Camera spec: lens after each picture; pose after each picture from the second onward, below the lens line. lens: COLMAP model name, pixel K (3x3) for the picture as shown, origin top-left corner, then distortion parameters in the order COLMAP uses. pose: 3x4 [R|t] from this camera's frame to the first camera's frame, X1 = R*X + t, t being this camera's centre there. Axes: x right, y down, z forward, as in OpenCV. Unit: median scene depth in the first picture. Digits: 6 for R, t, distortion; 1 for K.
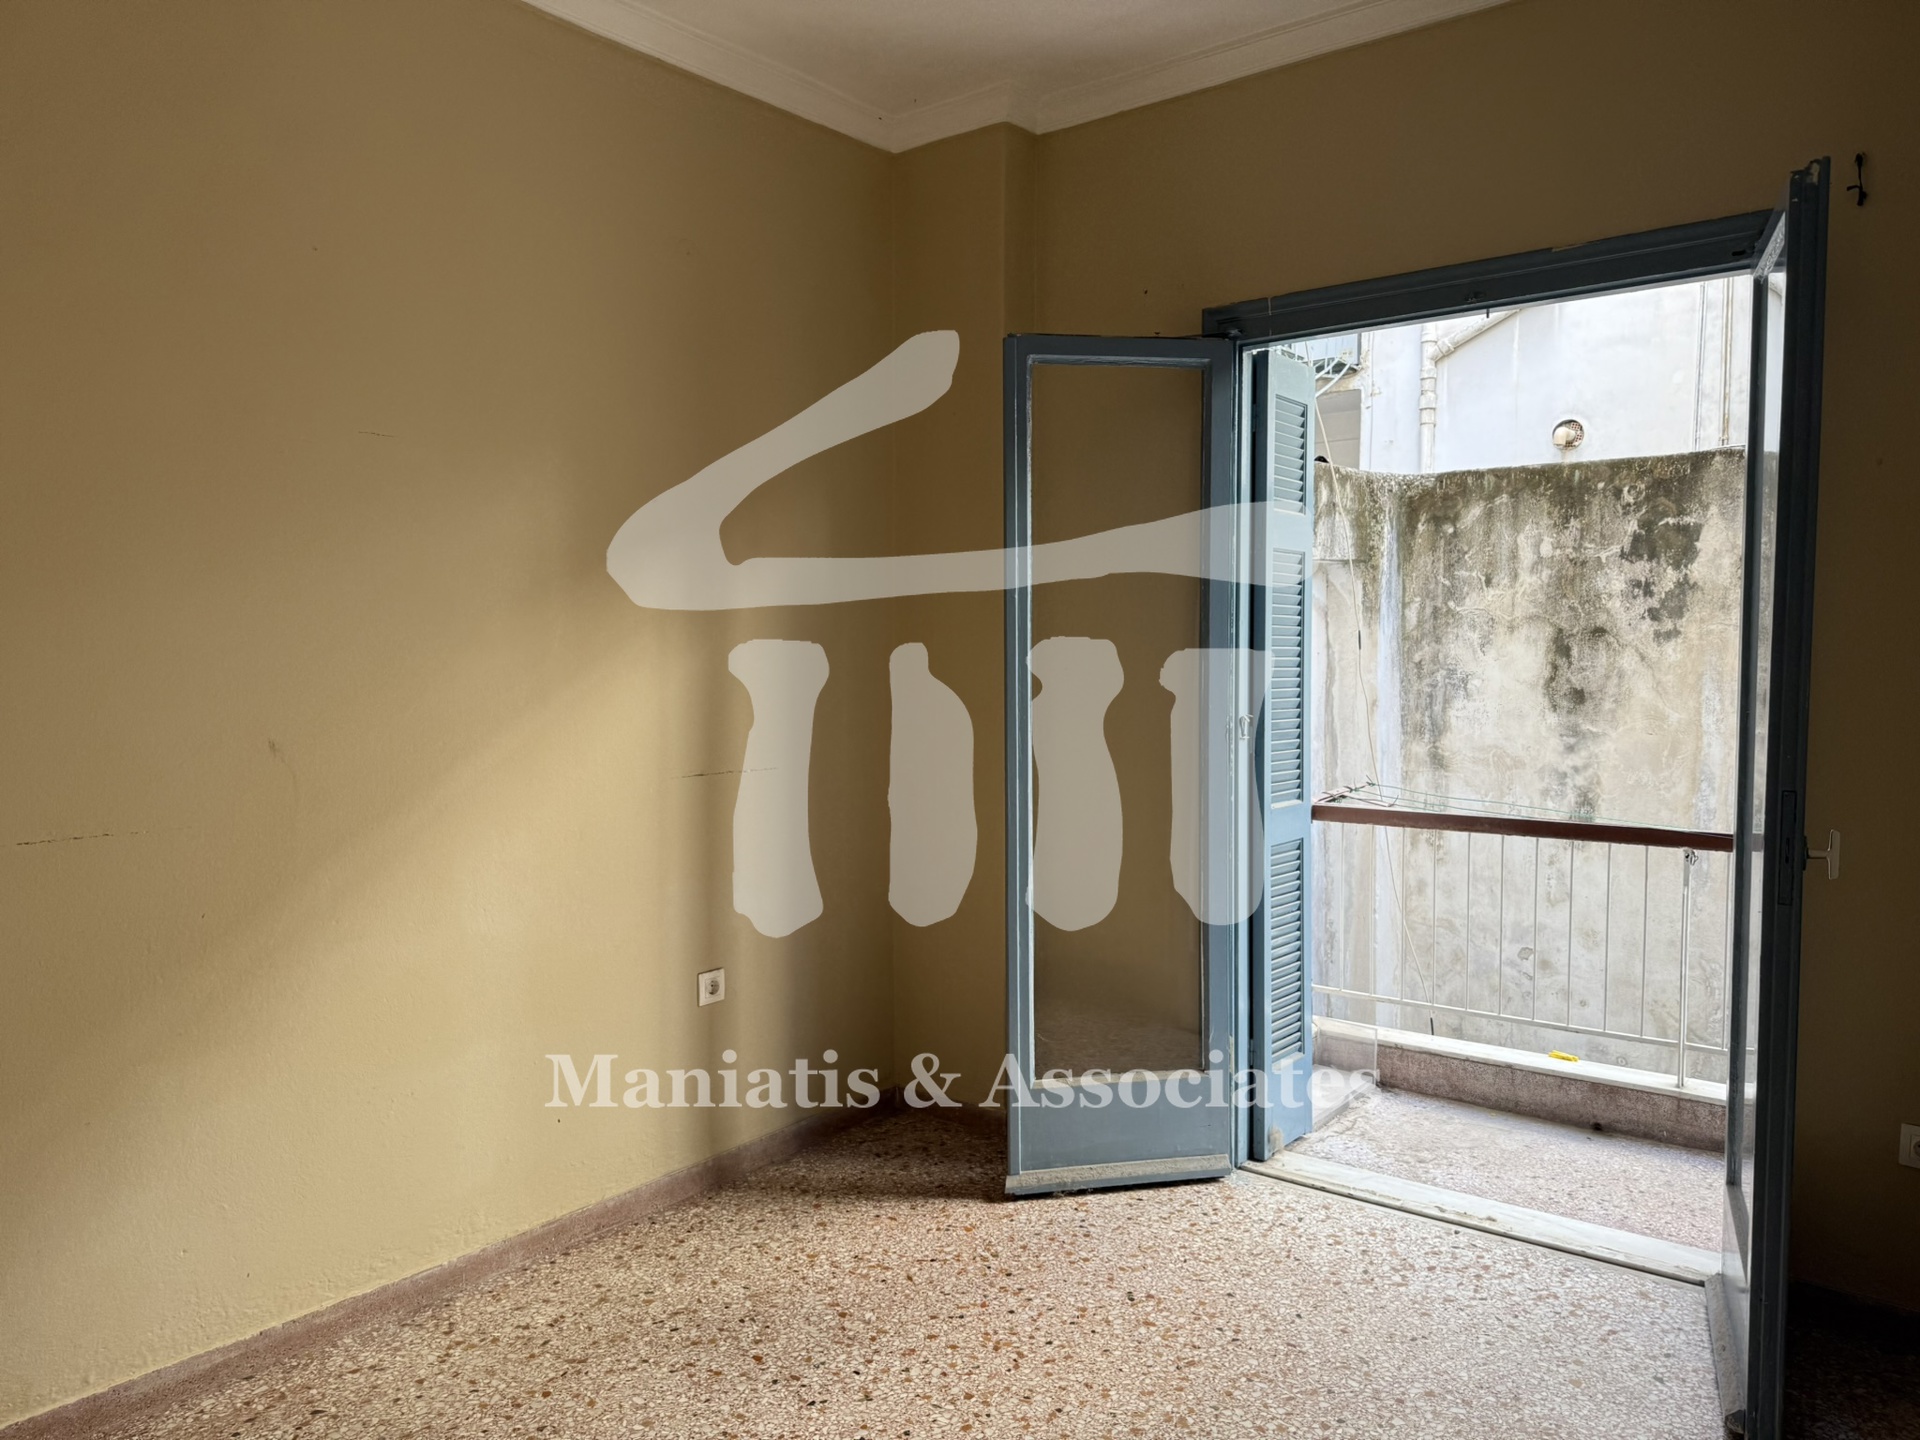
lens RADIAL K [[1339.3, 0, 984.1], [0, 1339.3, 705.3], [0, 0, 1]] dist [0.029107, -0.038231]
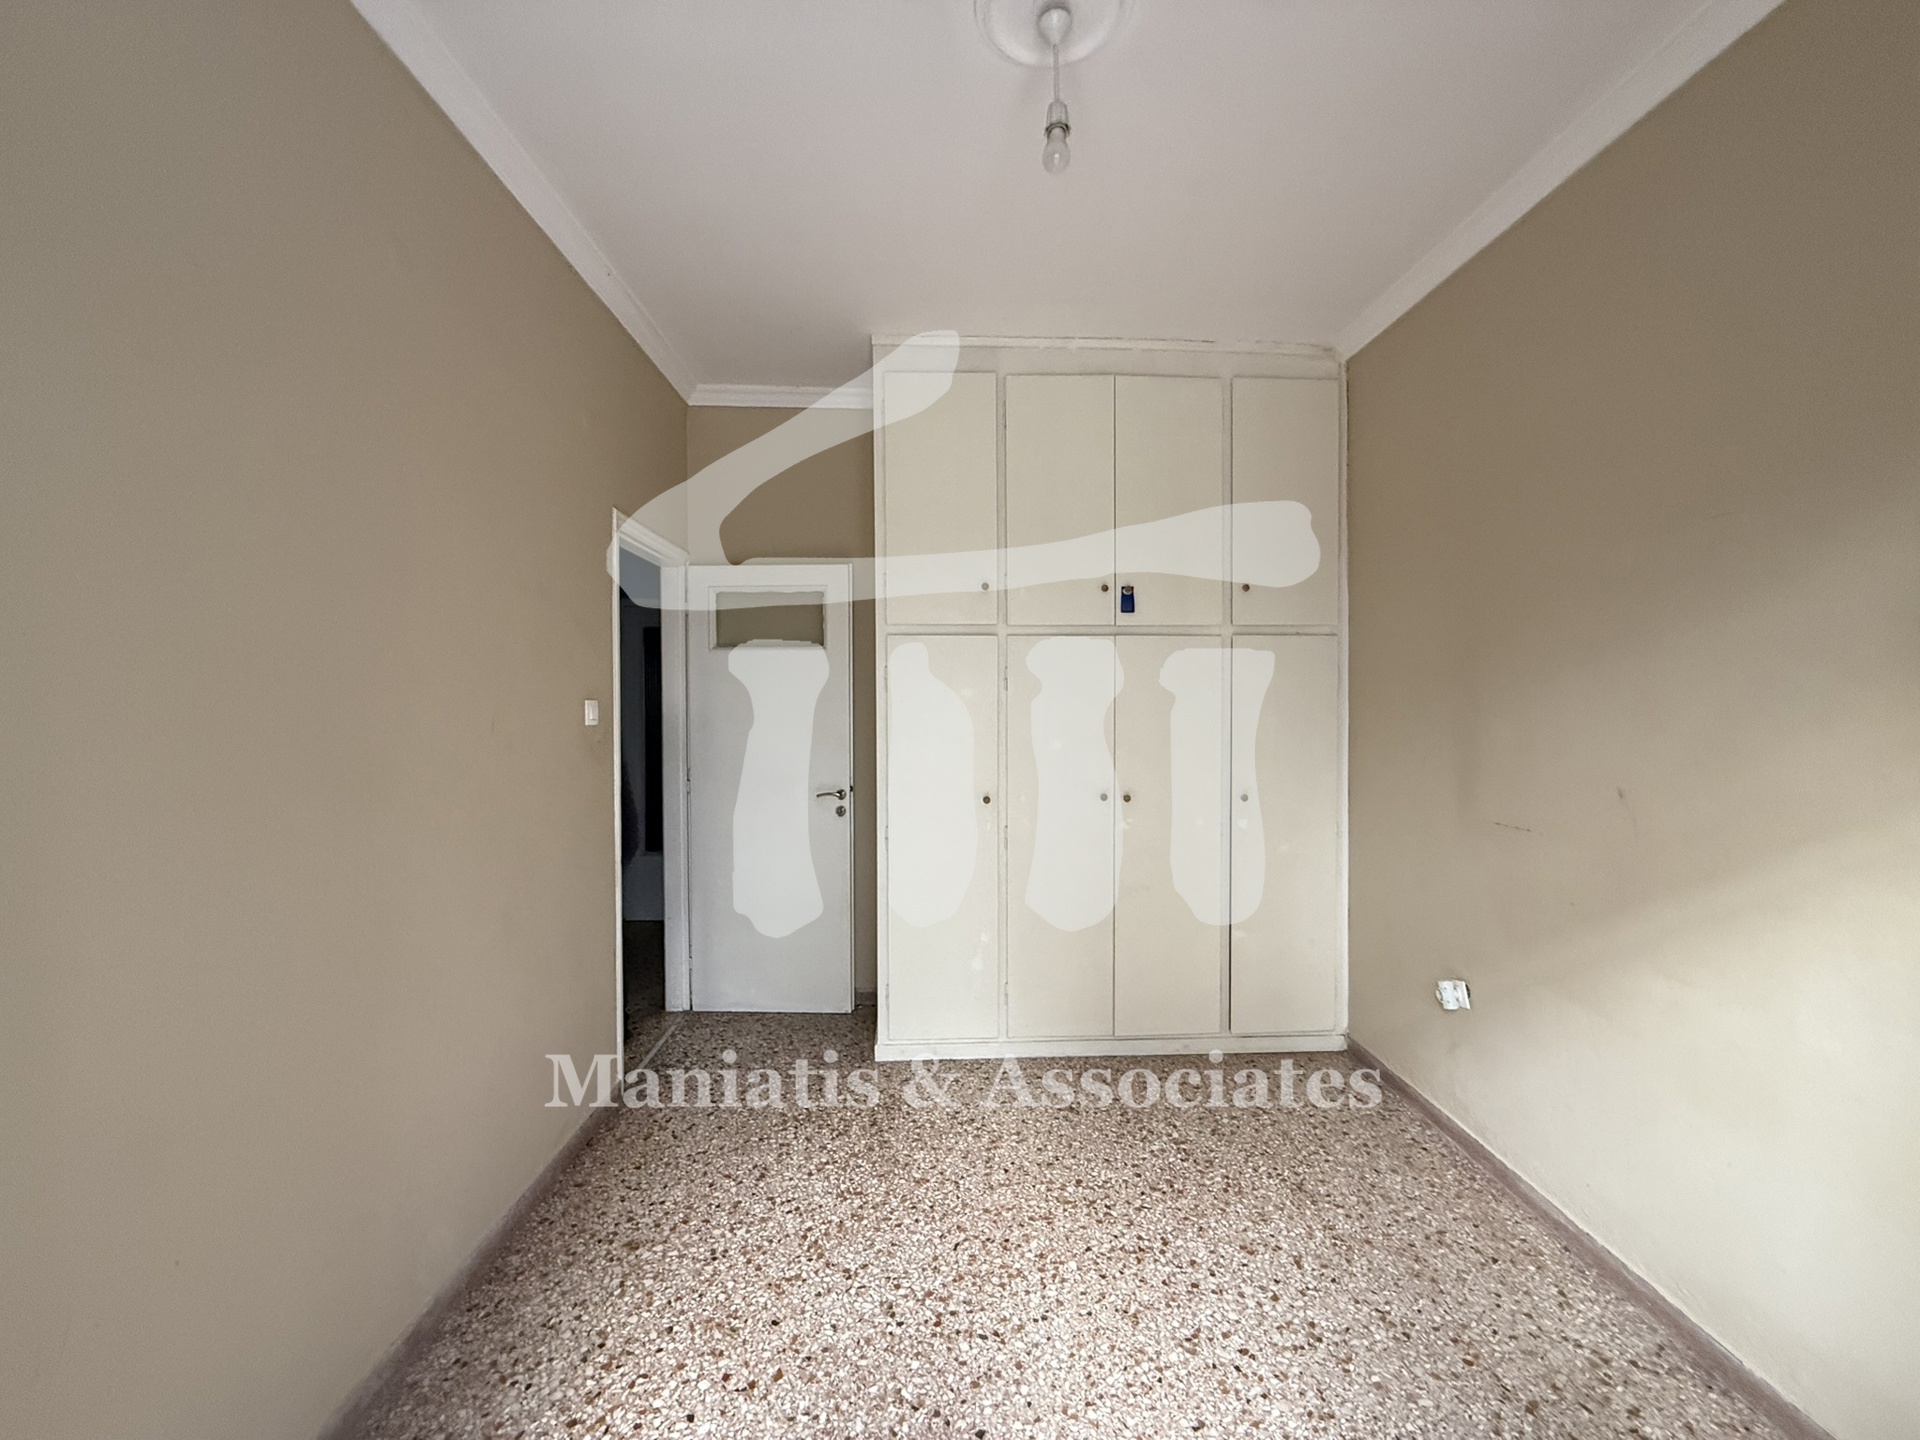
lens RADIAL K [[764.1, 0, 957.3], [0, 764.1, 712.0], [0, 0, 1]] dist [0.002131, 0.000069]
pose [[-0.763481, 0.011036, -0.645736, 0.423709], [-0.030218, 0.998148, 0.052787, -0.067775], [0.645123, 0.059815, -0.761734, 1.160921]]
